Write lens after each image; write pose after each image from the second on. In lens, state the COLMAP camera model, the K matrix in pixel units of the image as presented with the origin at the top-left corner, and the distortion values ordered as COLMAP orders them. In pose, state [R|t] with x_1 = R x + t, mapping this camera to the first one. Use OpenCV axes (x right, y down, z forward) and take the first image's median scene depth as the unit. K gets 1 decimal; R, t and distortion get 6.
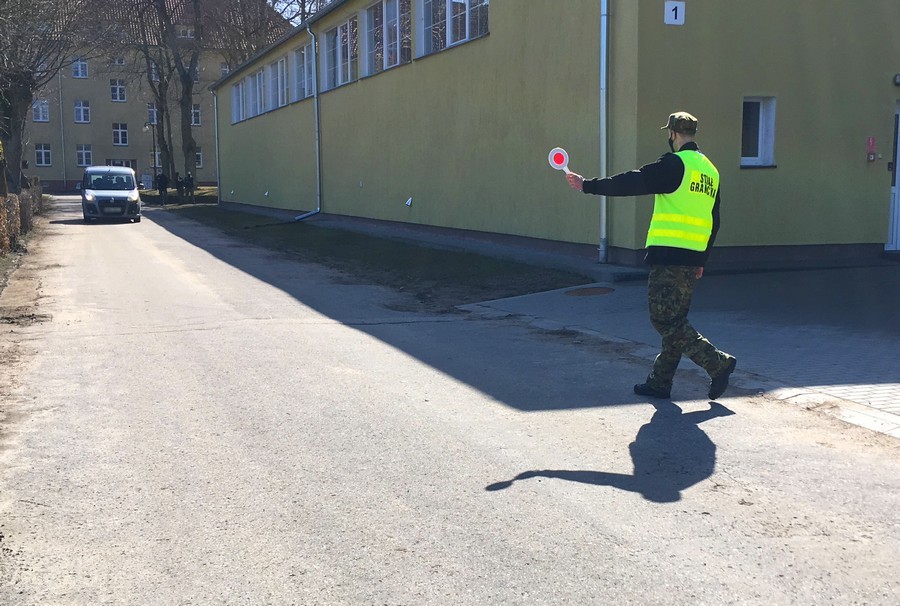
lens RADIAL K [[1098.2, 0, 450.0], [0, 1098.2, 301.9], [0, 0, 1]] dist [-0.071544, 0.000000]
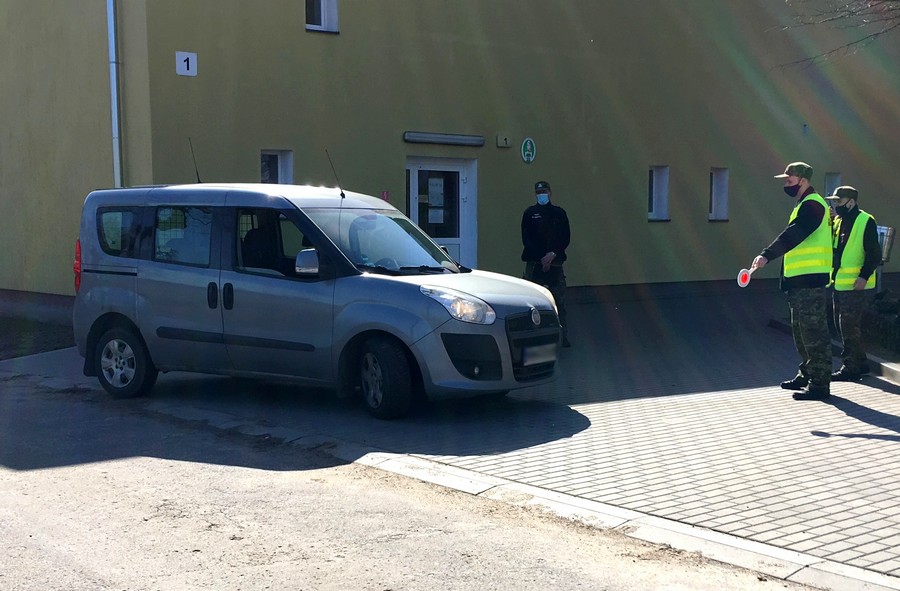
lens RADIAL K [[1233.4, 0, 449.0], [0, 1233.4, 299.9], [0, 0, 1]] dist [0.058610, 0.000000]
pose [[0.935725, -0.016035, 0.352366, 0.044948], [0.035301, 0.998208, -0.048318, 0.019465], [-0.350959, 0.057651, 0.934614, -0.199623]]
